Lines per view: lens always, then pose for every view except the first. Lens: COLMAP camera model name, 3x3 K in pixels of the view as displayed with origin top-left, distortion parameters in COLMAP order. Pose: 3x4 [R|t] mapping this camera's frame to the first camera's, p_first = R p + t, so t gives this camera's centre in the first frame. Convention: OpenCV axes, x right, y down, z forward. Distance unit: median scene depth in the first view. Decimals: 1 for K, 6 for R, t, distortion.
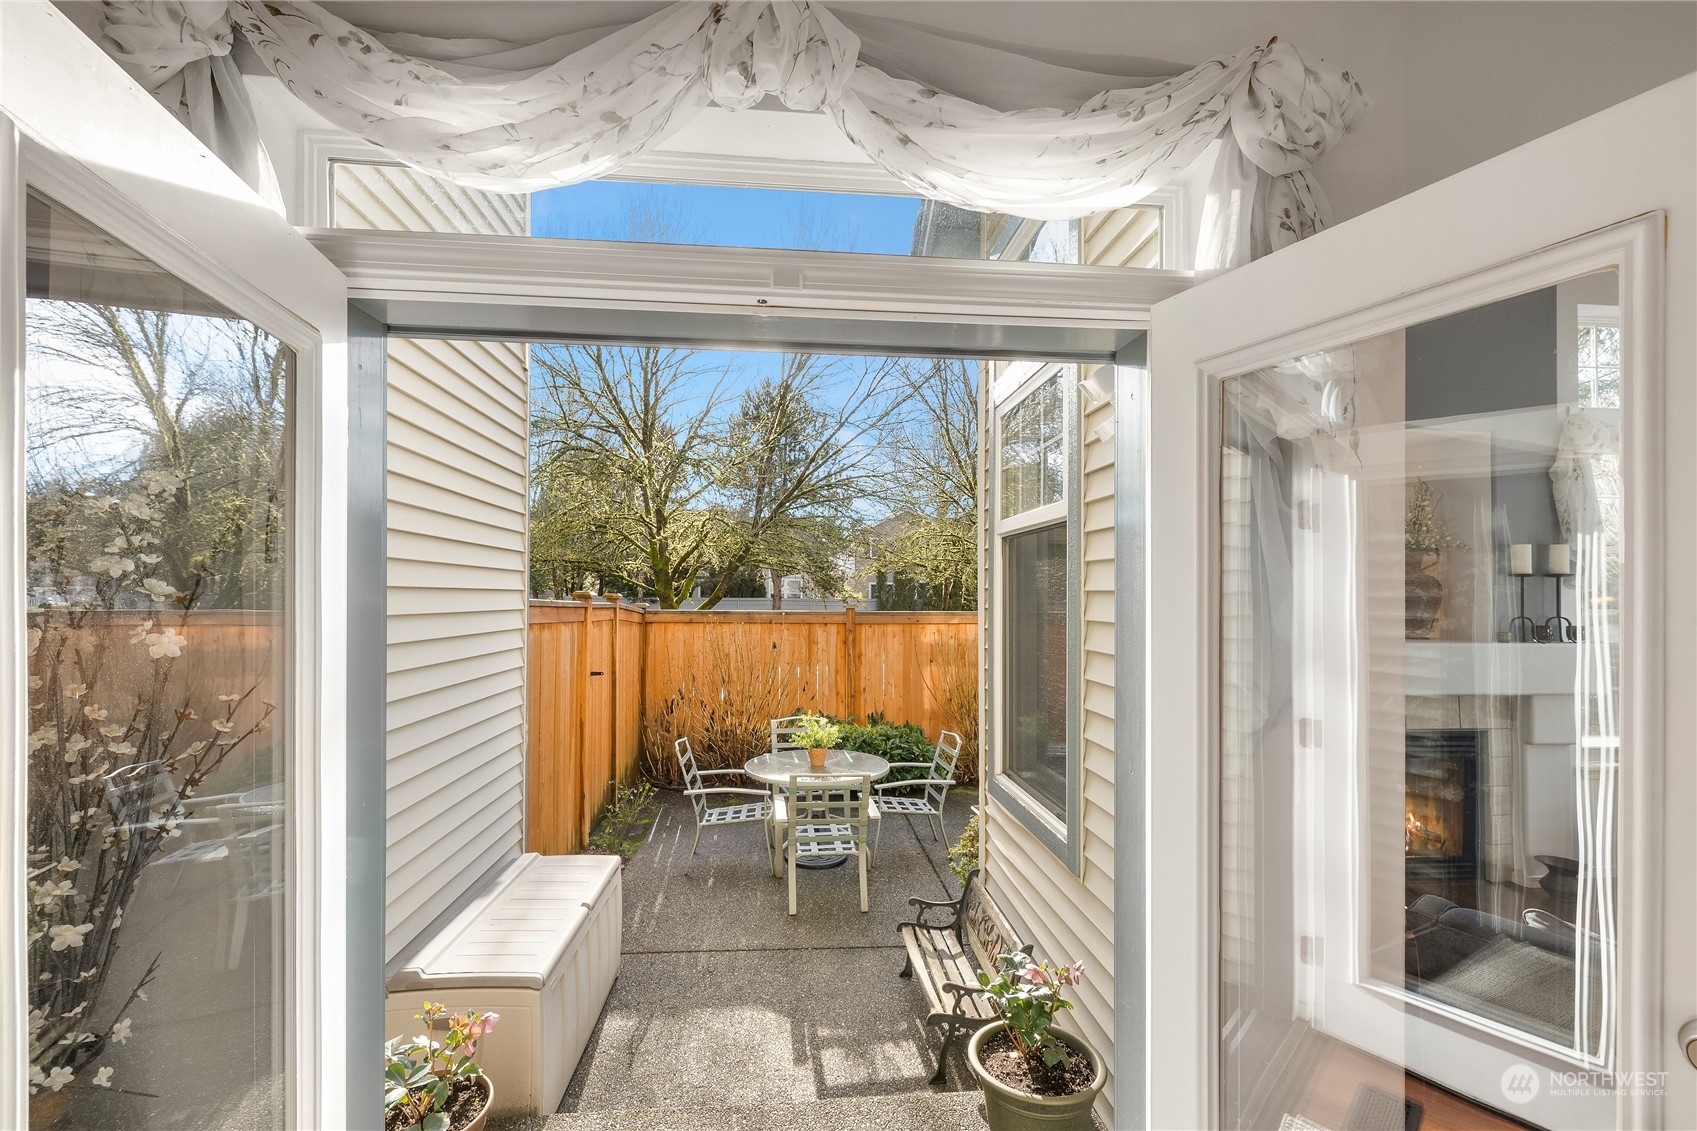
lens RADIAL K [[729.5, 0, 847.5], [0, 729.5, 599.3], [0, 0, 1]] dist [0.000370, 0.000010]
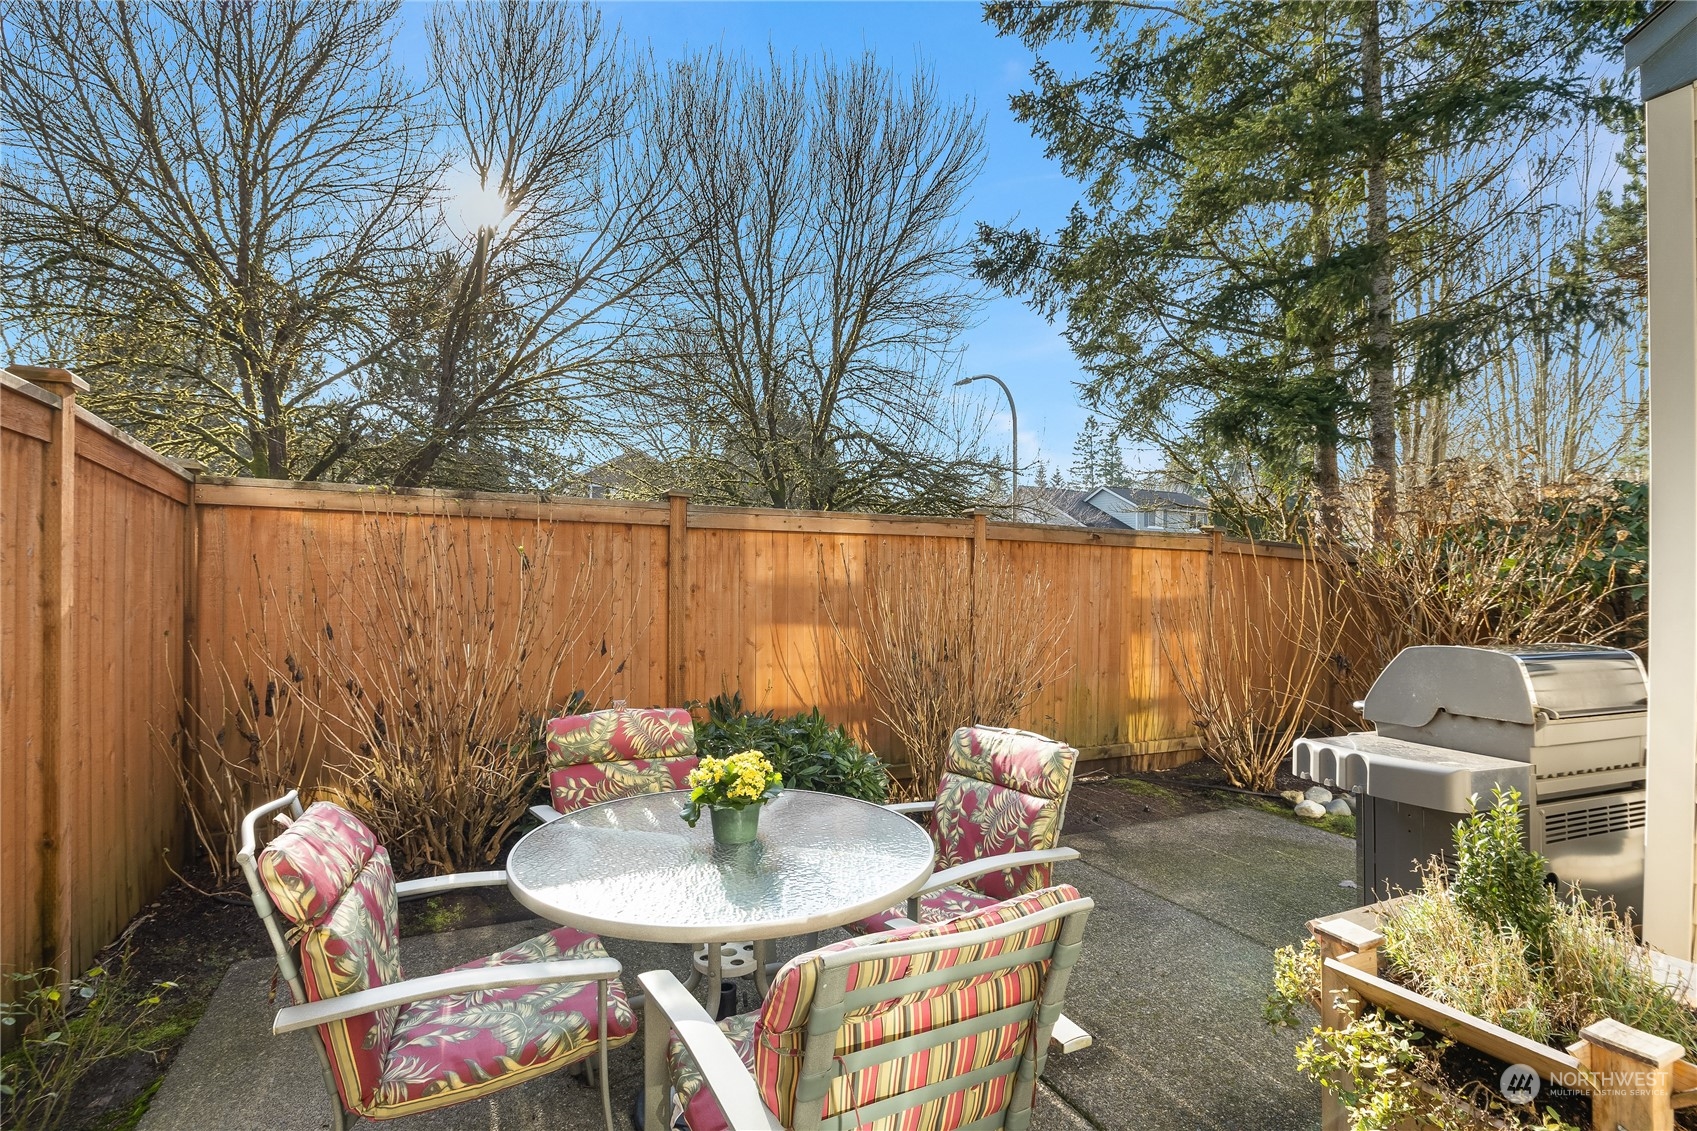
lens RADIAL K [[809.9, 0, 848.5], [0, 809.9, 565.5], [0, 0, 1]] dist [-0.001765, -0.000329]
pose [[0.935483, 0.004787, 0.353339, -0.091766], [-0.005101, 0.999987, -0.000042, 0.063767], [-0.353335, -0.001763, 0.935495, 0.433182]]
